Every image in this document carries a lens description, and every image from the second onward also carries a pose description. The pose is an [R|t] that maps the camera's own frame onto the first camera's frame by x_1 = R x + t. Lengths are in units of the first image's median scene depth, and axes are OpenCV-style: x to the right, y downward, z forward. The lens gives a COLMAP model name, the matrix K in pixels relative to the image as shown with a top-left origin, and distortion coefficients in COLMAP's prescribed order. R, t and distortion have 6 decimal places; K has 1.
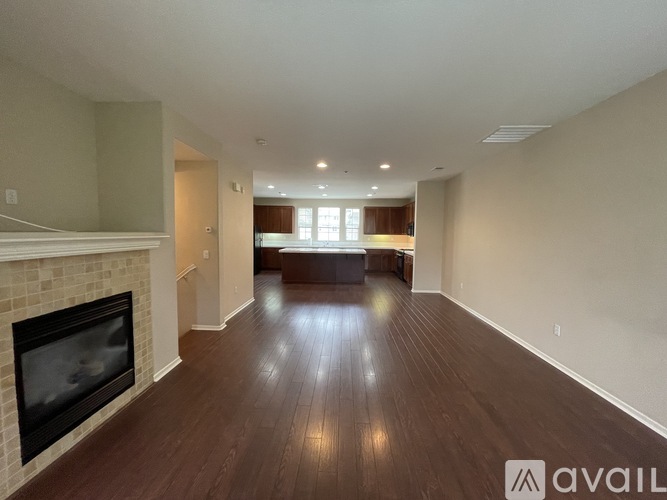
lens RADIAL K [[270.2, 0, 325.0], [0, 270.2, 247.7], [0, 0, 1]] dist [-0.000053, -0.000021]
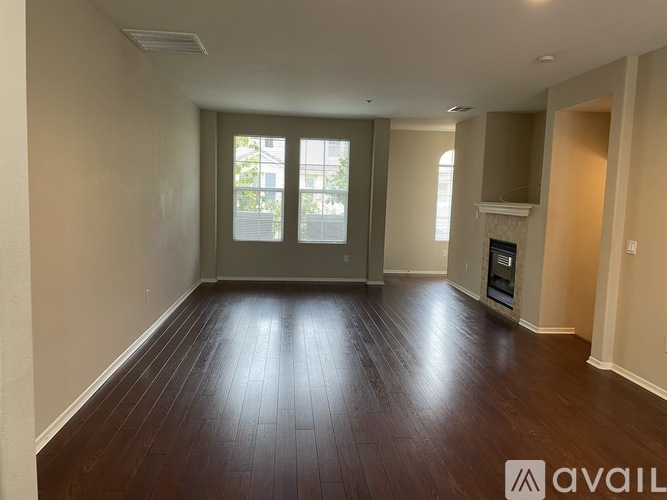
lens RADIAL K [[497.1, 0, 333.2], [0, 497.1, 245.1], [0, 0, 1]] dist [0.005722, -0.005705]
pose [[-0.985313, -0.024424, -0.169002, 0.692409], [-0.051597, 0.986040, 0.158315, -0.203106], [0.162776, 0.164710, -0.972818, 3.398280]]
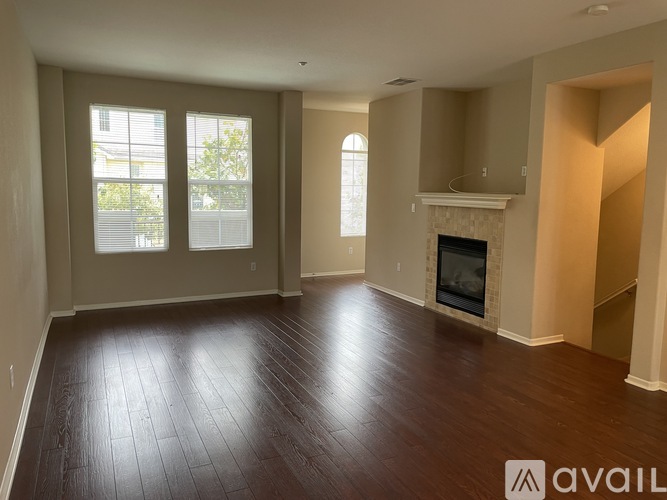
lens RADIAL K [[497.1, 0, 333.2], [0, 497.1, 245.1], [0, 0, 1]] dist [0.005722, -0.005705]
pose [[-0.864599, 0.035108, -0.501234, 1.025972], [-0.054240, 0.985205, 0.162568, -0.154843], [0.499526, 0.167743, -0.849904, 2.567735]]
